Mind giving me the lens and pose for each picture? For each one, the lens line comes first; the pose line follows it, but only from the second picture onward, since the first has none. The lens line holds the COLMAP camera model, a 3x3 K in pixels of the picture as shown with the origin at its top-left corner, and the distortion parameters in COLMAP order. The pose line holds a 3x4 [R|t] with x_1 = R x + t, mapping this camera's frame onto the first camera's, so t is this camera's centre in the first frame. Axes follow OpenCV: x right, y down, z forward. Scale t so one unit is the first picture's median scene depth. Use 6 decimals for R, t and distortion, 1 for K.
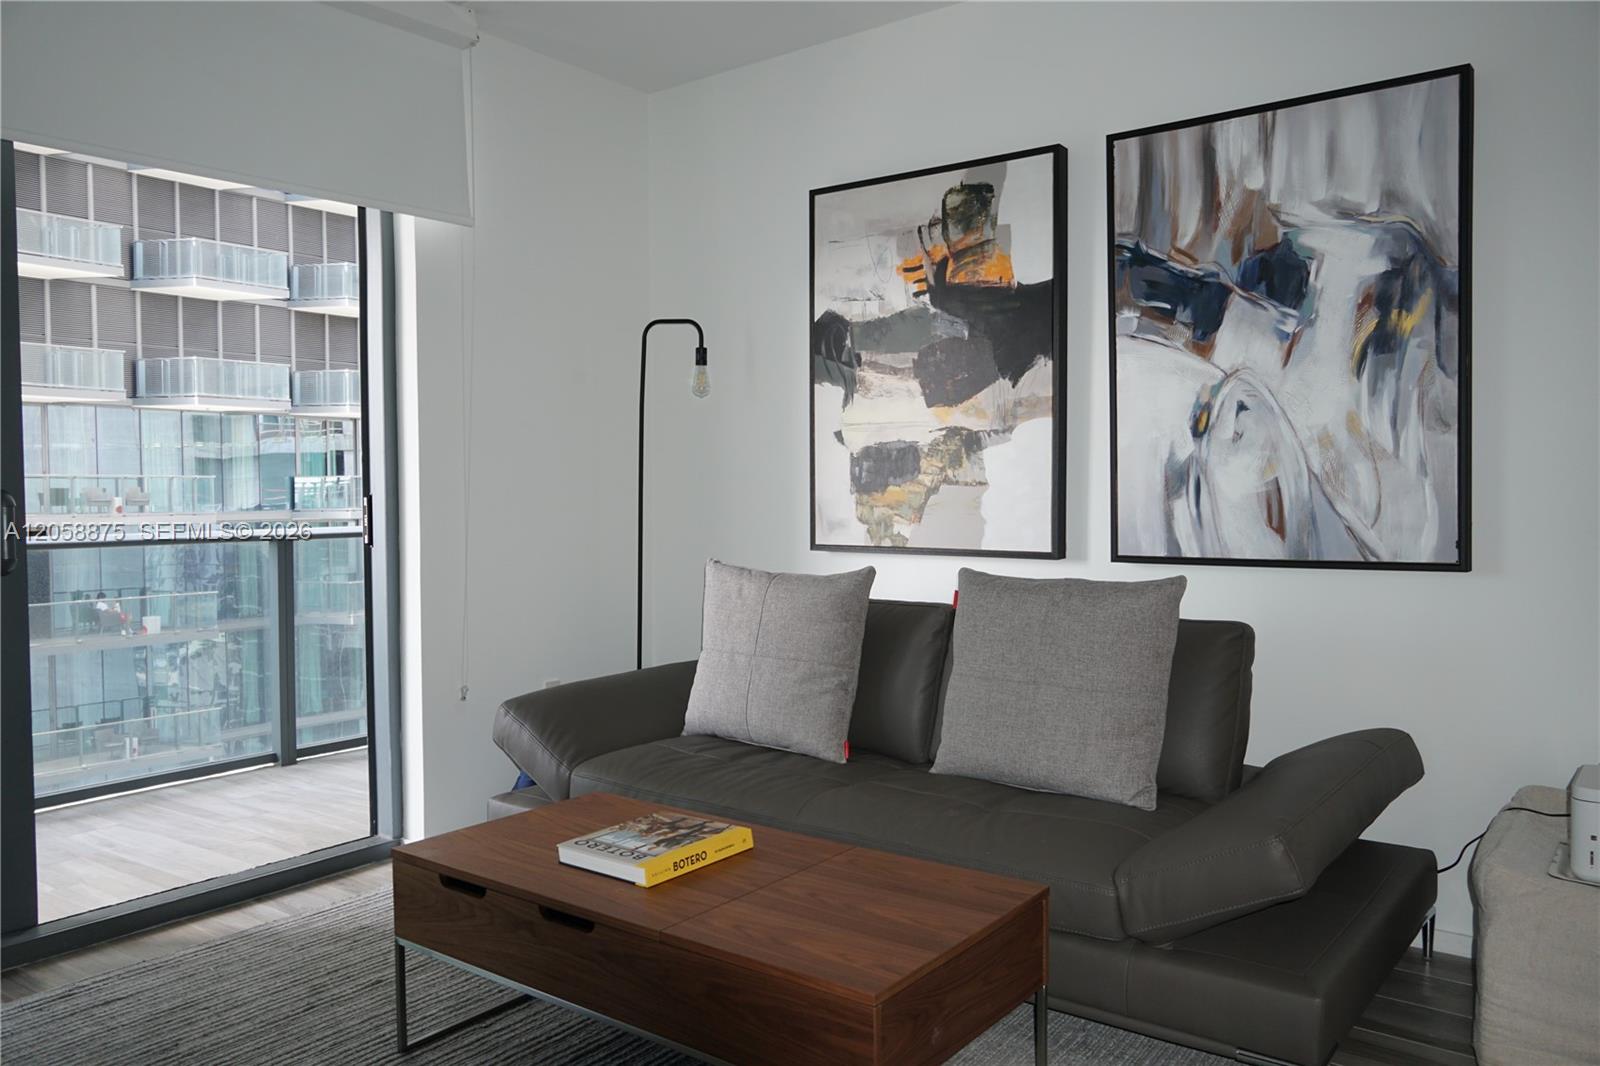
lens RADIAL K [[1198.0, 0, 795.6], [0, 1198.0, 536.6], [0, 0, 1]] dist [0.001908, 0.000273]
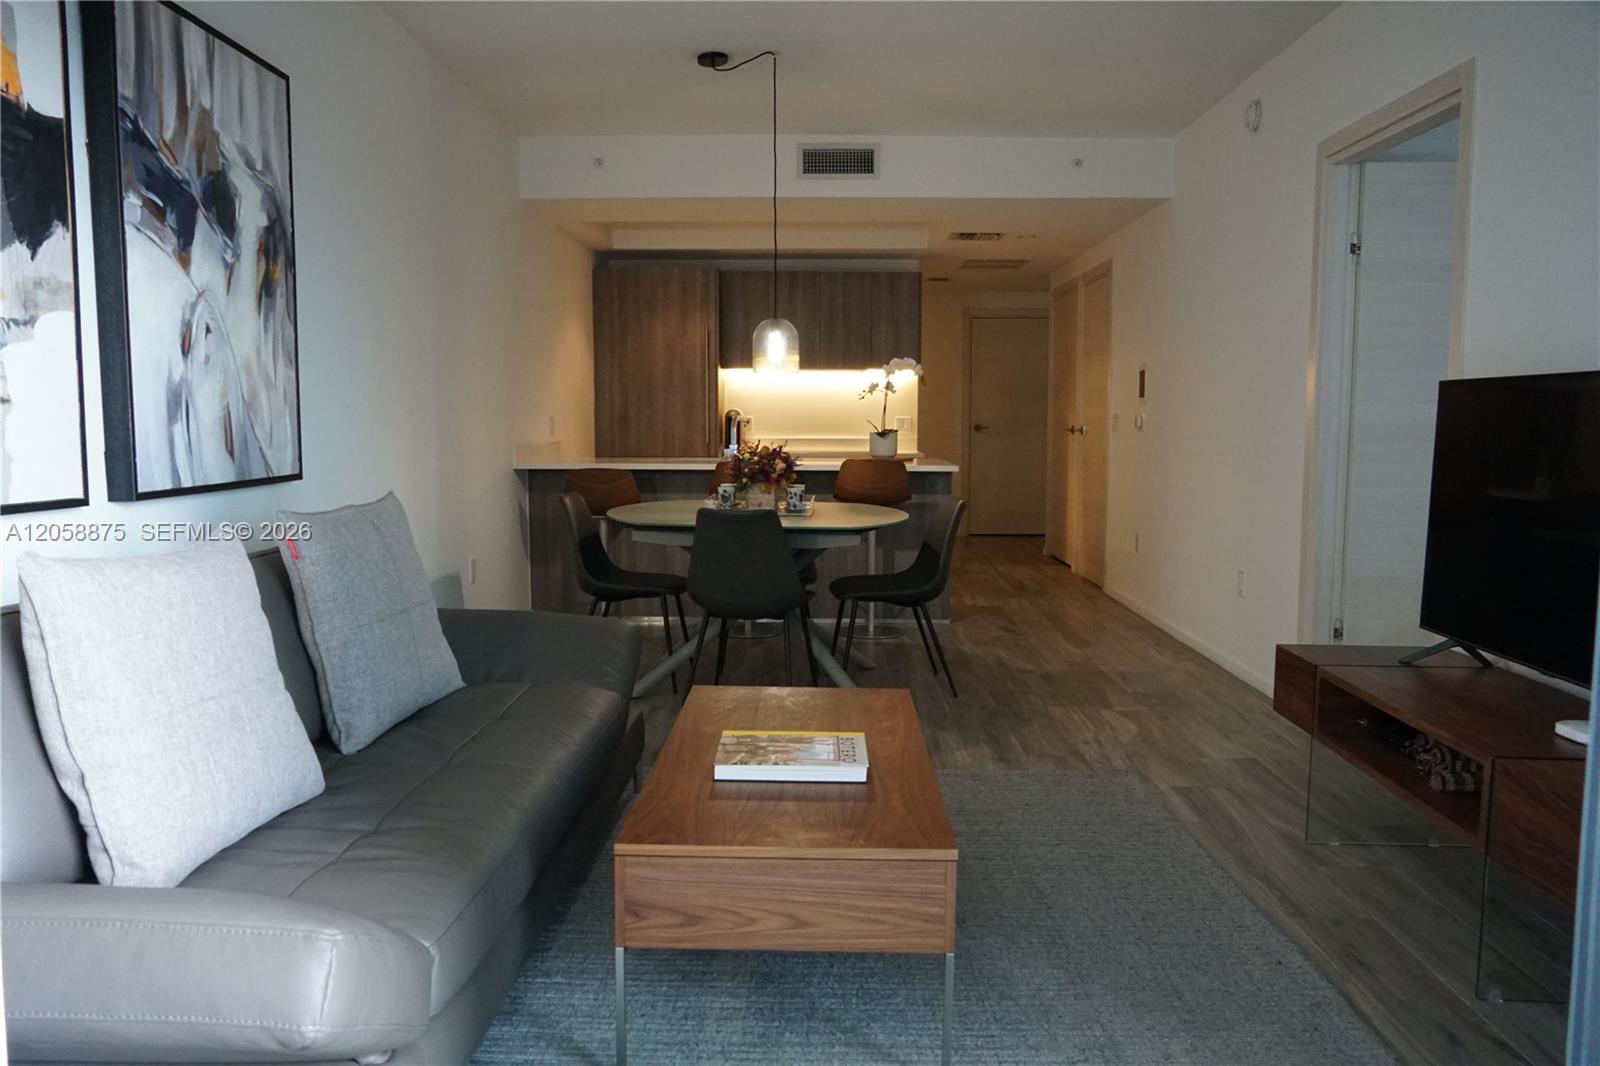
lens RADIAL K [[1198.0, 0, 796.5], [0, 1198.0, 527.5], [0, 0, 1]] dist [0.001908, 0.000273]
pose [[-0.585037, -0.065796, 0.808333, -0.700165], [0.036406, 0.993568, 0.107223, -0.034525], [-0.810189, 0.092158, -0.578879, 1.178264]]
